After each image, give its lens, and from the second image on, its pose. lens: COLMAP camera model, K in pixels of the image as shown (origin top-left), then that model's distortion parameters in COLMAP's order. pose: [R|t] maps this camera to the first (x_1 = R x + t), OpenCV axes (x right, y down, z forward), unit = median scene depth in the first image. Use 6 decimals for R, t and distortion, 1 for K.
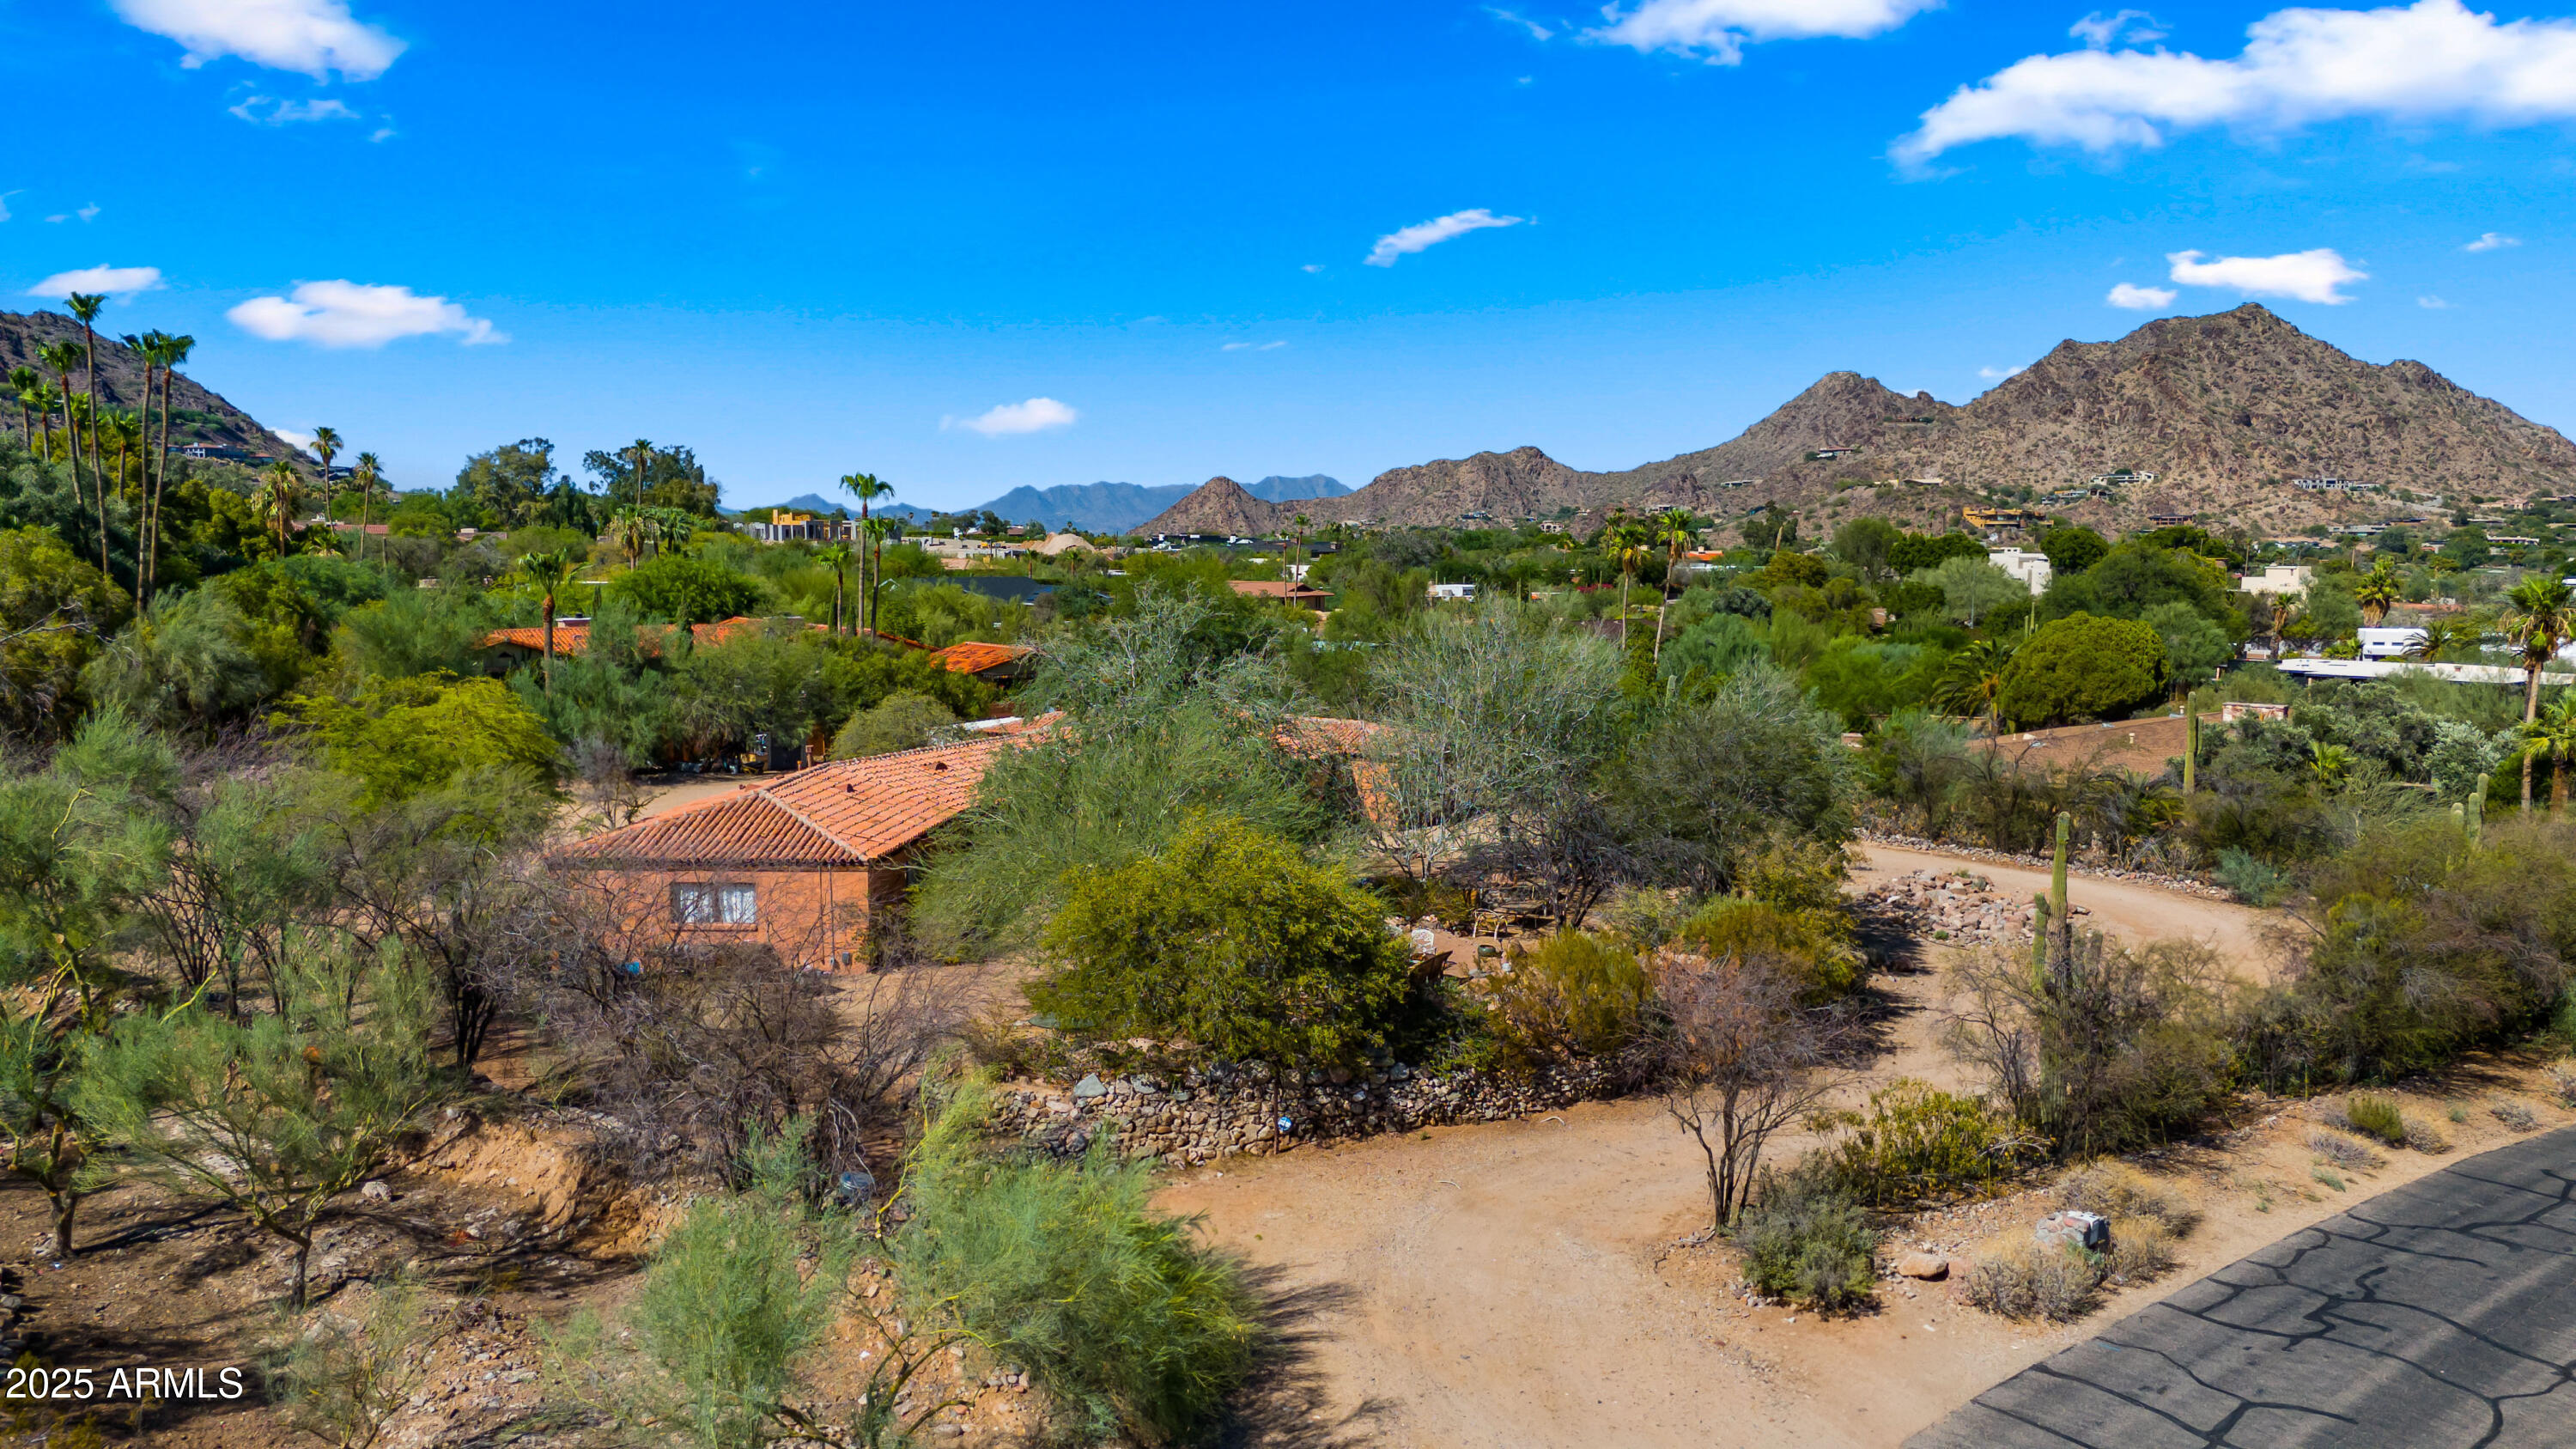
lens RADIAL K [[1826.4, 0, 1288.0], [0, 1826.4, 724.5], [0, 0, 1]] dist [0.089167, -0.099347]
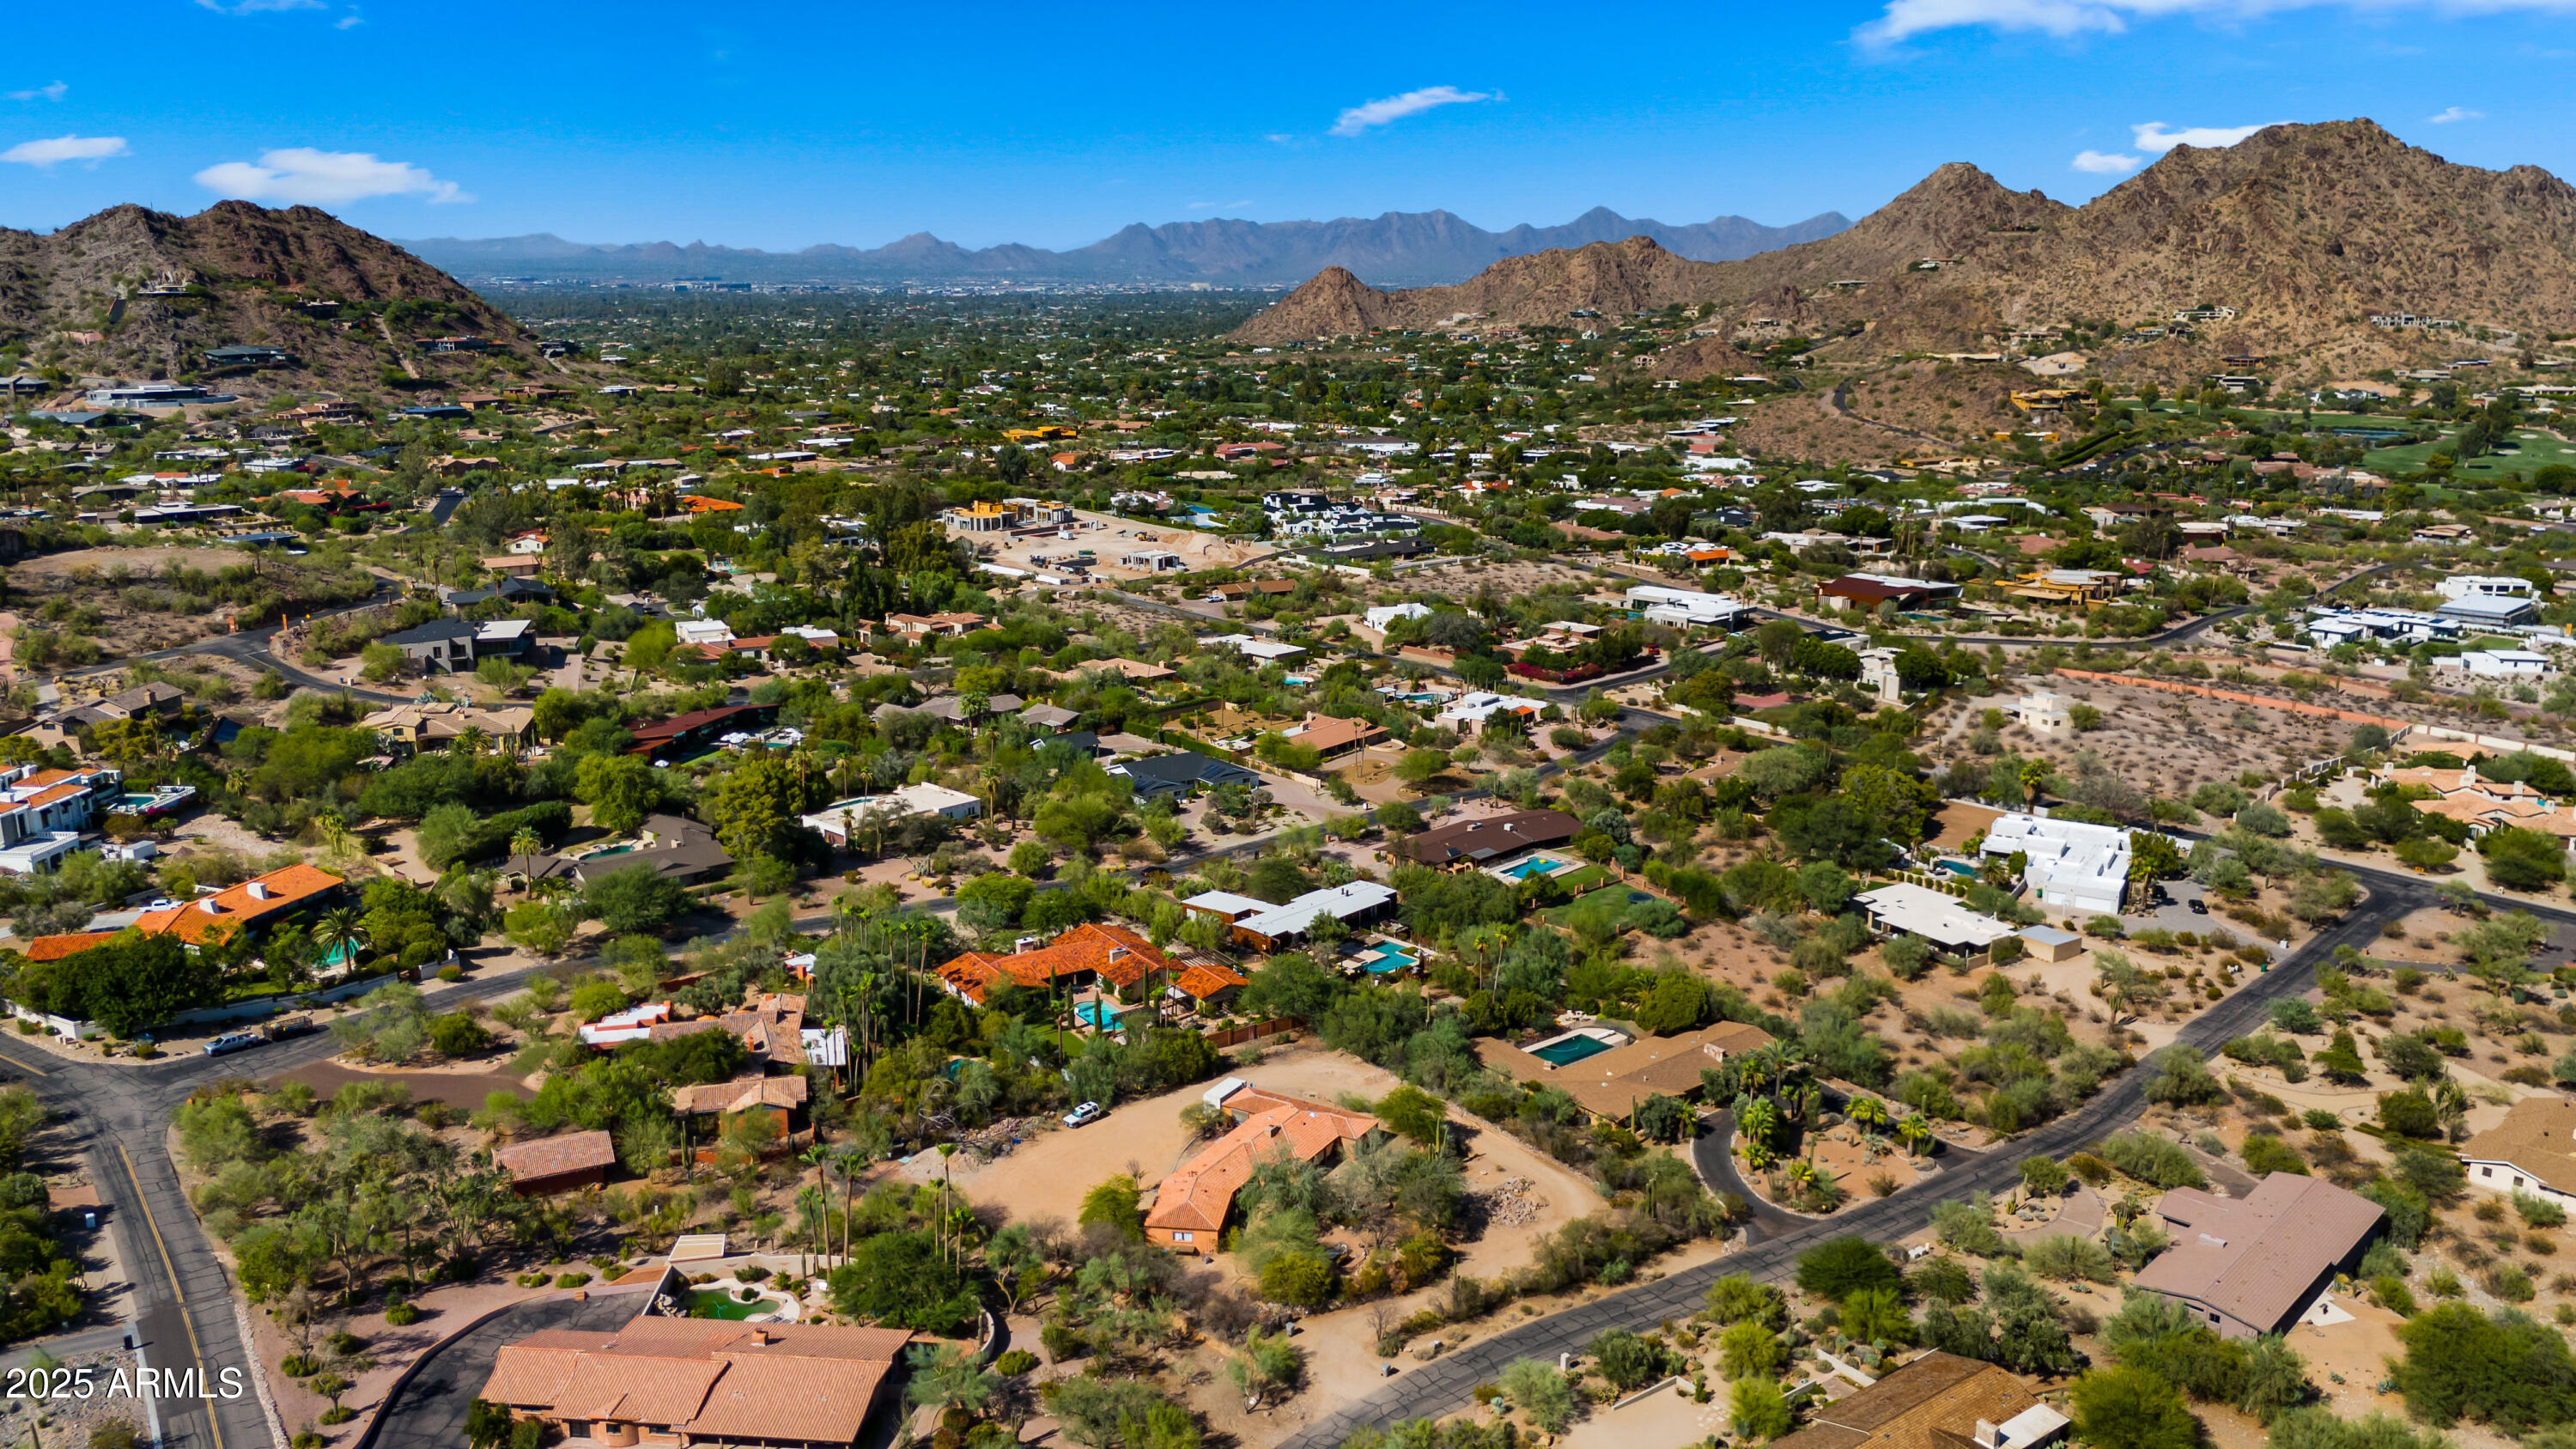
lens RADIAL K [[1826.4, 0, 1288.0], [0, 1826.4, 724.5], [0, 0, 1]] dist [0.089167, -0.099347]
pose [[0.998089, 0.012787, -0.060453, 0.005653], [-0.004232, 0.990201, 0.139583, -0.051216], [0.061645, -0.139060, 0.988363, -0.093670]]
